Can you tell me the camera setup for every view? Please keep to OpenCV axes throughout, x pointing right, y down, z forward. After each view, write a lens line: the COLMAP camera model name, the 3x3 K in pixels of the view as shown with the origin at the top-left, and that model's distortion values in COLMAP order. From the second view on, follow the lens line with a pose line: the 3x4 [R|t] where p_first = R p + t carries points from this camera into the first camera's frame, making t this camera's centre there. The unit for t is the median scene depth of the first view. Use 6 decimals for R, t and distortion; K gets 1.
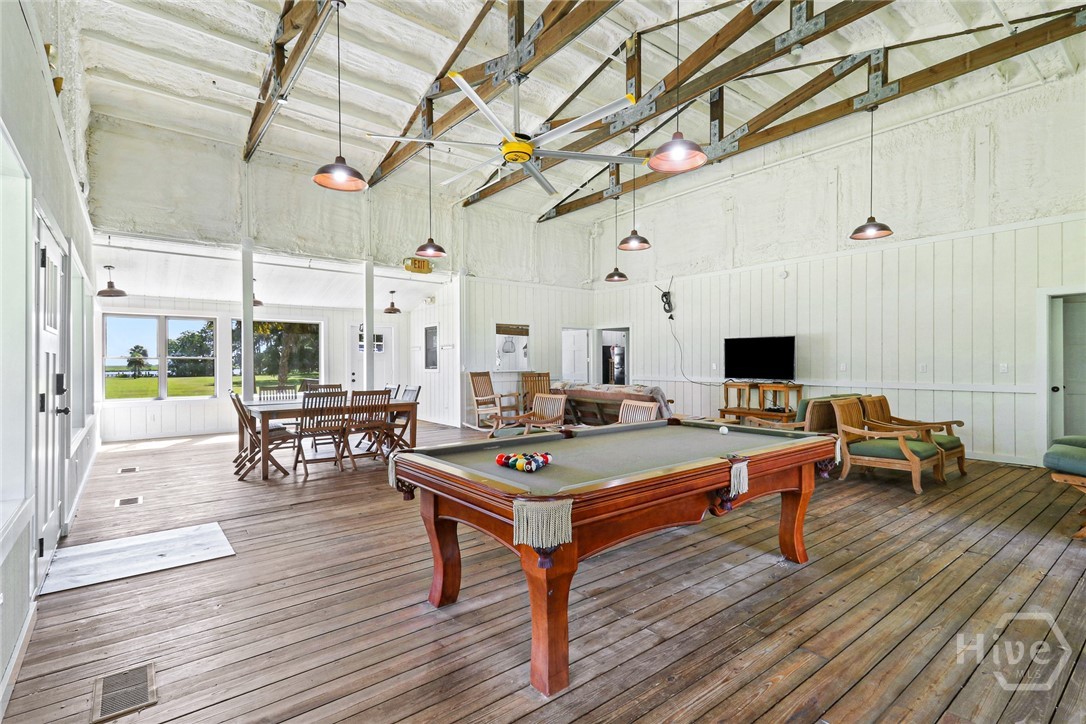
lens RADIAL K [[517.5, 0, 544.1], [0, 517.5, 363.7], [0, 0, 1]] dist [0.011317, -0.003556]
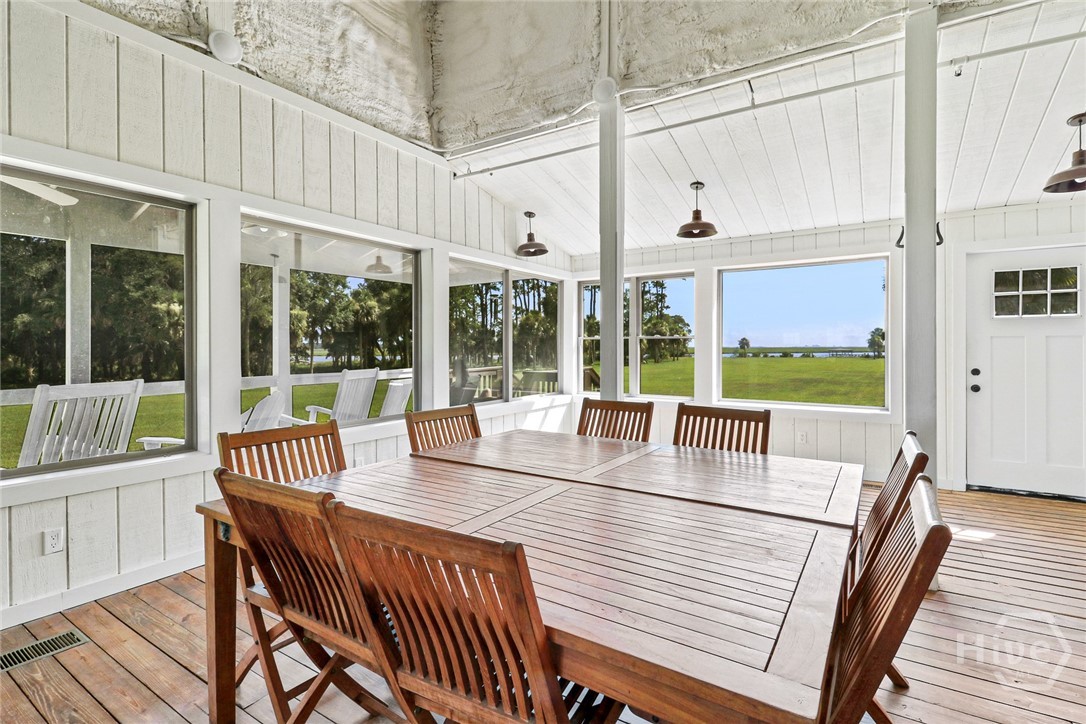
lens RADIAL K [[517.5, 0, 567.5], [0, 517.5, 352.4], [0, 0, 1]] dist [0.011317, -0.003556]
pose [[0.341860, 0.011094, -0.939685, -0.134298], [0.002015, 0.999919, 0.012539, -0.001158], [0.939749, -0.006180, 0.341810, 0.789560]]
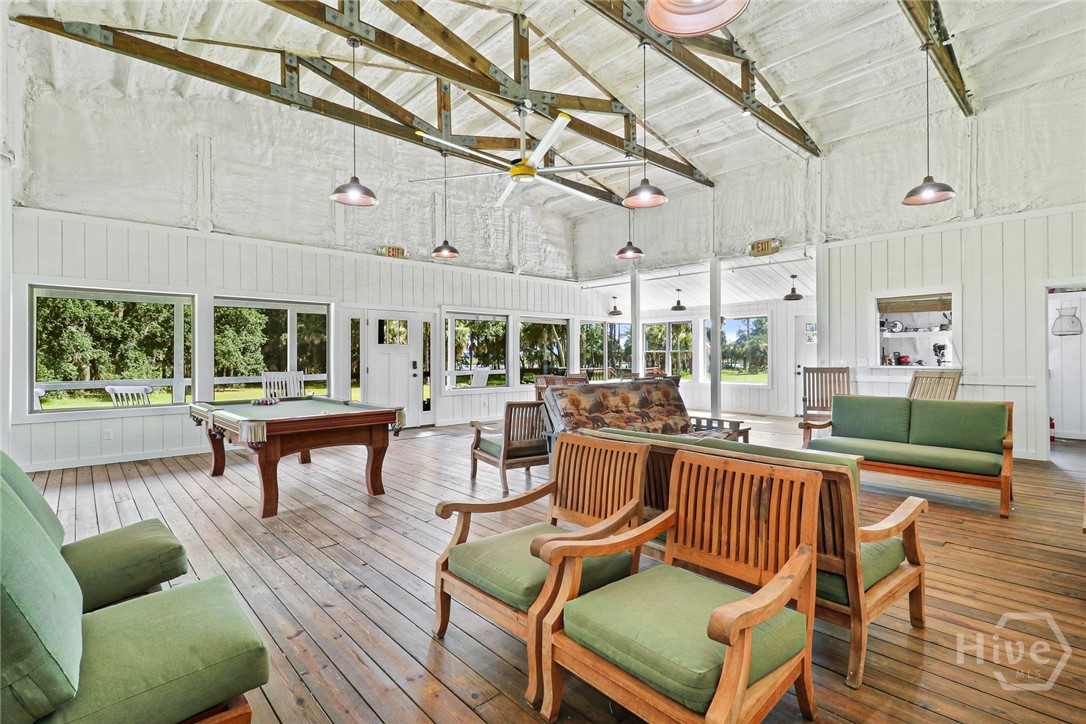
lens RADIAL K [[517.5, 0, 557.3], [0, 517.5, 356.4], [0, 0, 1]] dist [0.011317, -0.003556]
pose [[0.077969, 0.001497, -0.996955, 0.764839], [0.006273, 0.999978, 0.001992, -0.004209], [0.996936, -0.006409, 0.077958, 0.681134]]
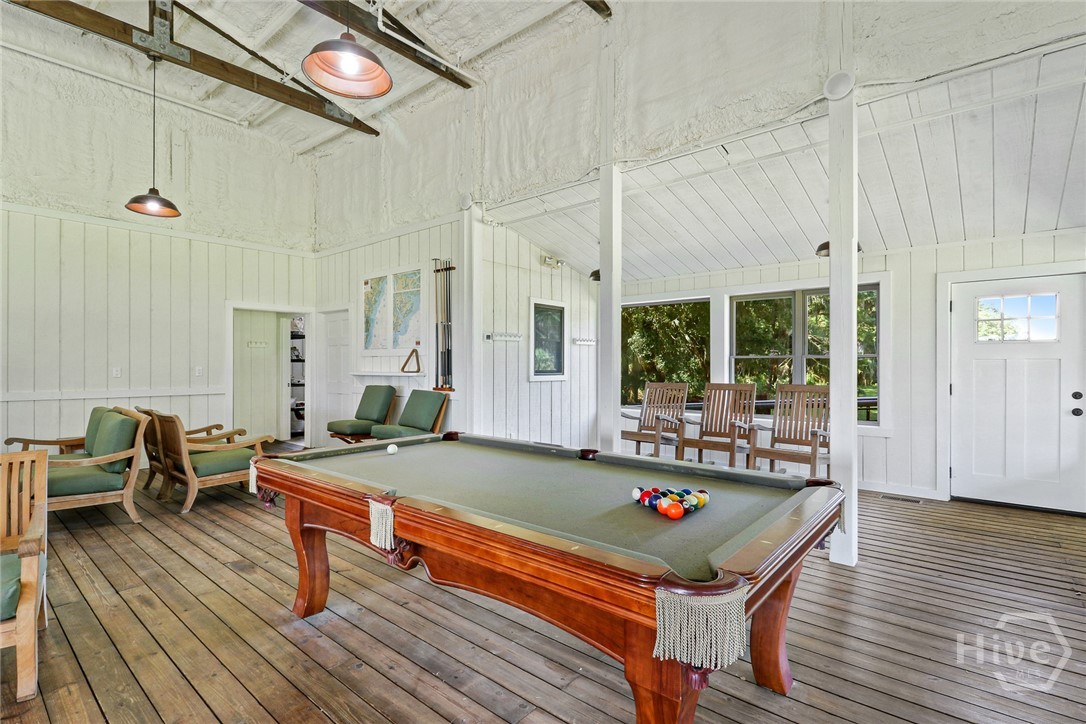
lens RADIAL K [[517.5, 0, 553.9], [0, 517.5, 368.1], [0, 0, 1]] dist [0.011317, -0.003556]
pose [[-0.199230, -0.005932, 0.979935, -0.239182], [-0.001499, 0.999982, 0.005749, -0.004396], [-0.979952, -0.000324, -0.199236, 0.427224]]
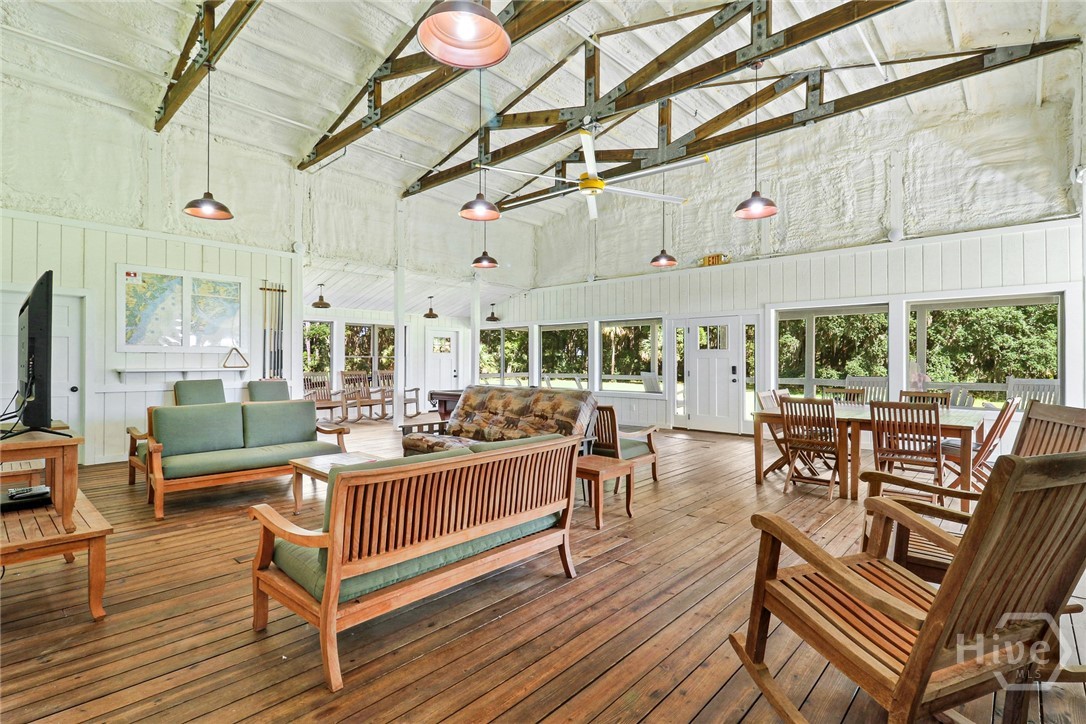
lens RADIAL K [[517.5, 0, 543.1], [0, 517.5, 360.5], [0, 0, 1]] dist [0.011317, -0.003556]
pose [[-0.989768, -0.000221, -0.142687, 0.158564], [0.000389, 0.999991, -0.004251, -0.001019], [0.142686, -0.004263, -0.989759, 1.510186]]
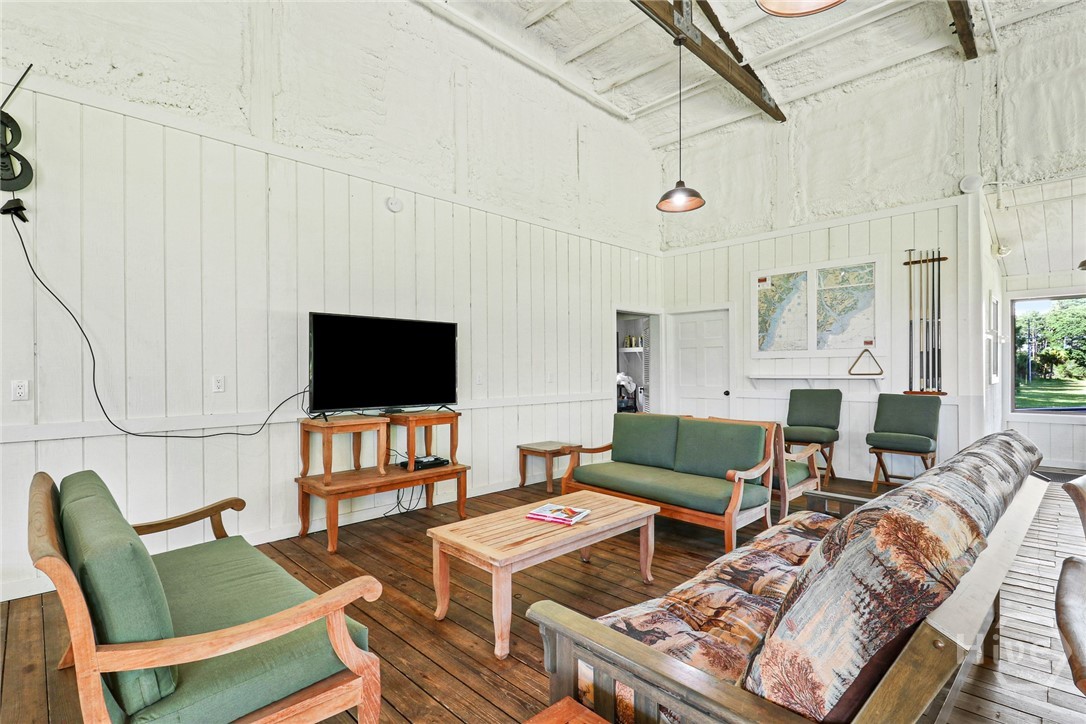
lens RADIAL K [[517.5, 0, 560.3], [0, 517.5, 365.7], [0, 0, 1]] dist [0.011317, -0.003556]
pose [[-0.125521, 0.006515, 0.992070, -0.087064], [0.008893, 0.999946, -0.005441, -0.005405], [-0.992051, 0.008139, -0.125572, 0.999445]]
